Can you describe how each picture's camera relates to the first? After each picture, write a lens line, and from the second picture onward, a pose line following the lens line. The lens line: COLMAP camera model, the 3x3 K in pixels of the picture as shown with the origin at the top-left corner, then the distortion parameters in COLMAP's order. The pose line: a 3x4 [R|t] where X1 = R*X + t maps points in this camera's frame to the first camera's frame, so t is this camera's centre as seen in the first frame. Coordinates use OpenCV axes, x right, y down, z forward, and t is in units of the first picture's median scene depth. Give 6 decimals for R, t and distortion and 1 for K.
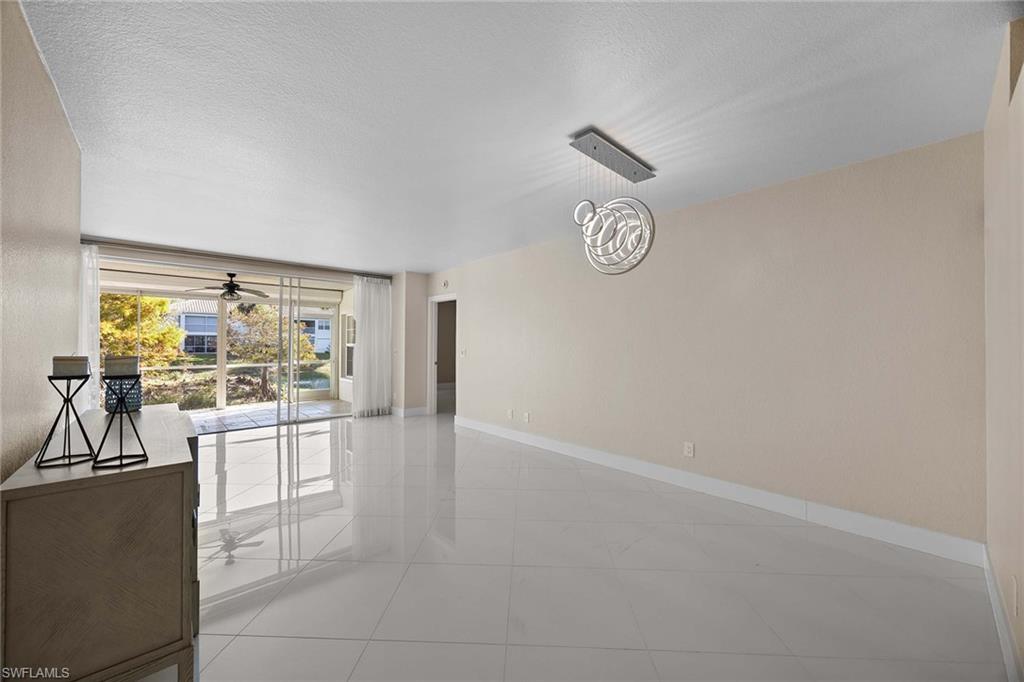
lens RADIAL K [[393.4, 0, 506.6], [0, 393.4, 340.9], [0, 0, 1]] dist [-0.000523, -0.000025]
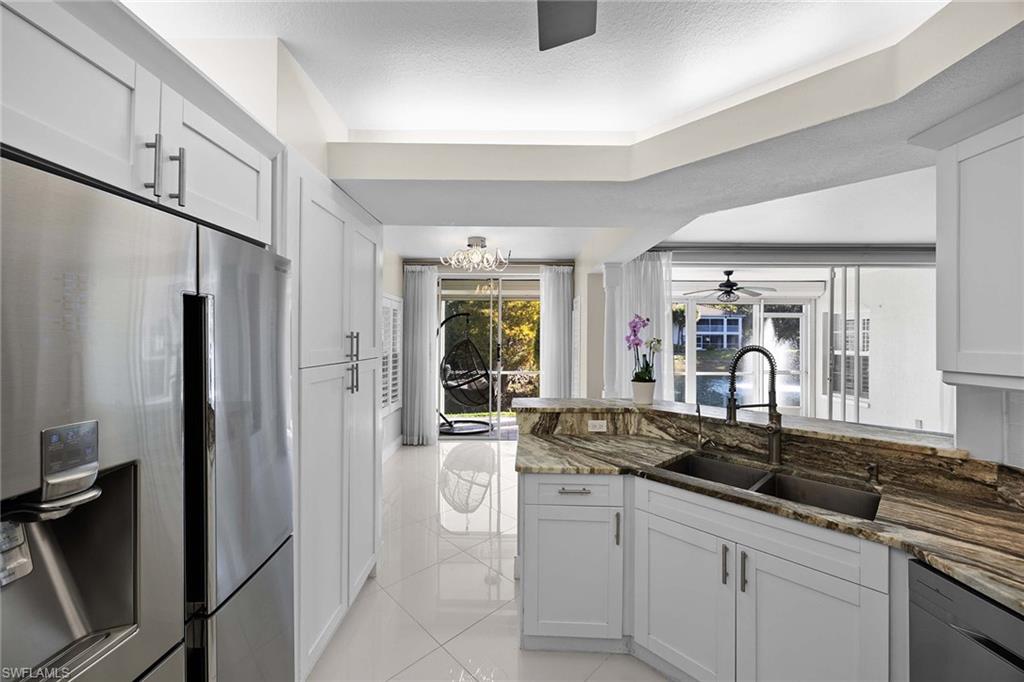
lens RADIAL K [[393.4, 0, 506.6], [0, 393.4, 340.9], [0, 0, 1]] dist [-0.000523, -0.000025]
pose [[0.728791, 0.005151, -0.684717, -0.448961], [0.005325, 0.999899, 0.013191, -0.031756], [0.684716, -0.013260, 0.728689, 0.037617]]
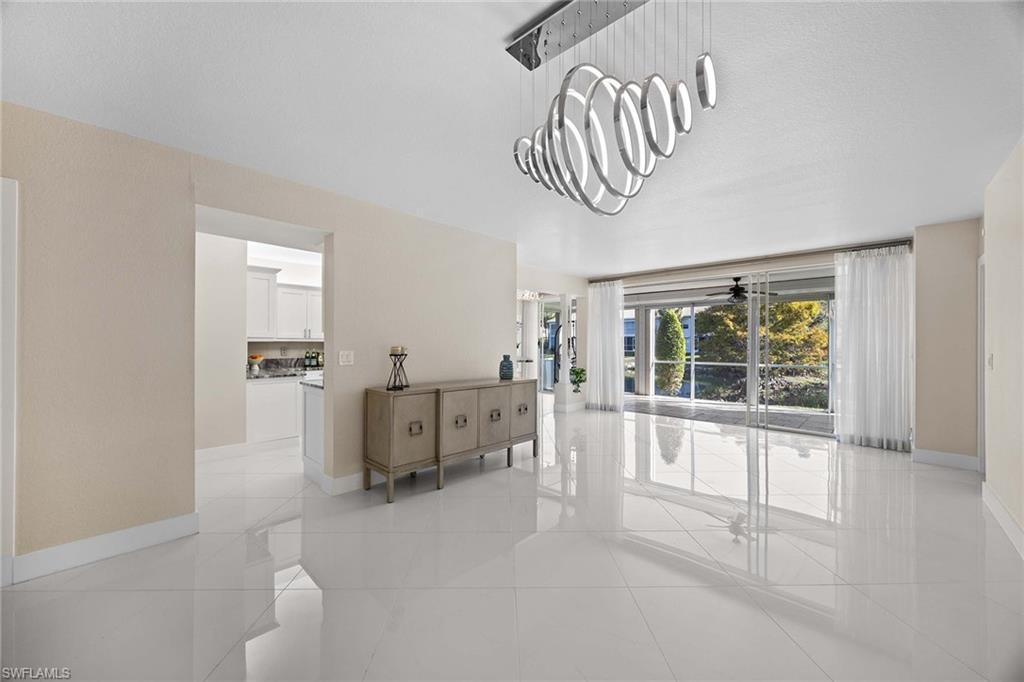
lens RADIAL K [[384.3, 0, 517.2], [0, 384.3, 342.7], [0, 0, 1]] dist [-0.000781, -0.000067]
pose [[0.081295, -0.002255, -0.996688, 0.282356], [0.004304, 0.999989, -0.001911, 0.004058], [0.996681, -0.004134, 0.081304, 0.309684]]
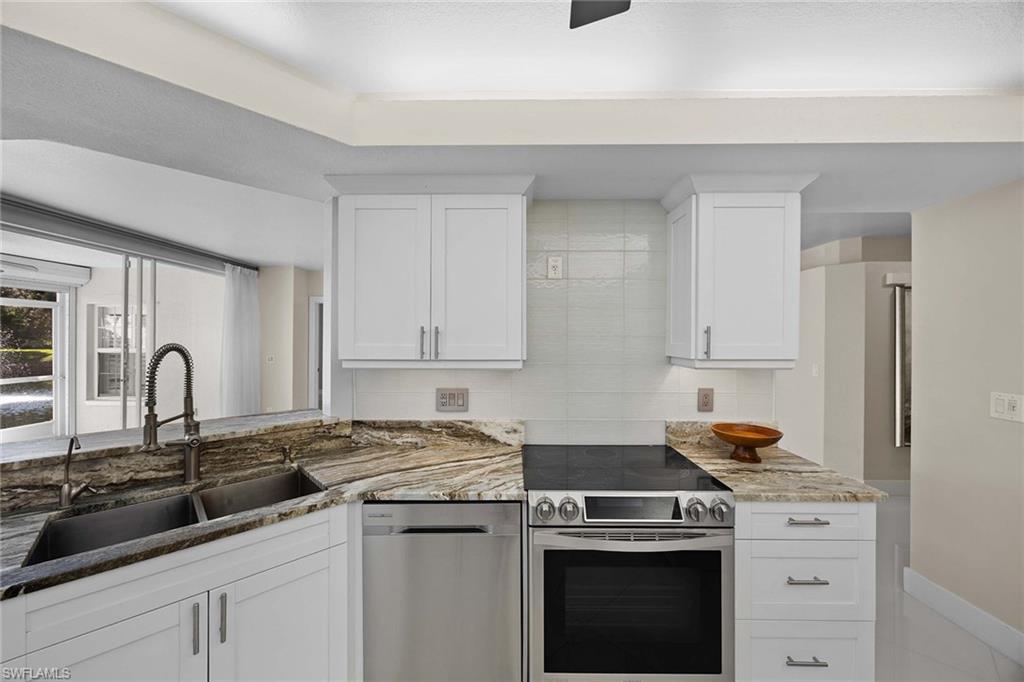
lens RADIAL K [[393.4, 0, 506.6], [0, 393.4, 340.9], [0, 0, 1]] dist [-0.000523, -0.000025]
pose [[0.683561, -0.005667, 0.729871, -0.543320], [-0.010434, 0.999792, 0.017535, -0.031450], [-0.729819, -0.019601, 0.683359, 0.069236]]
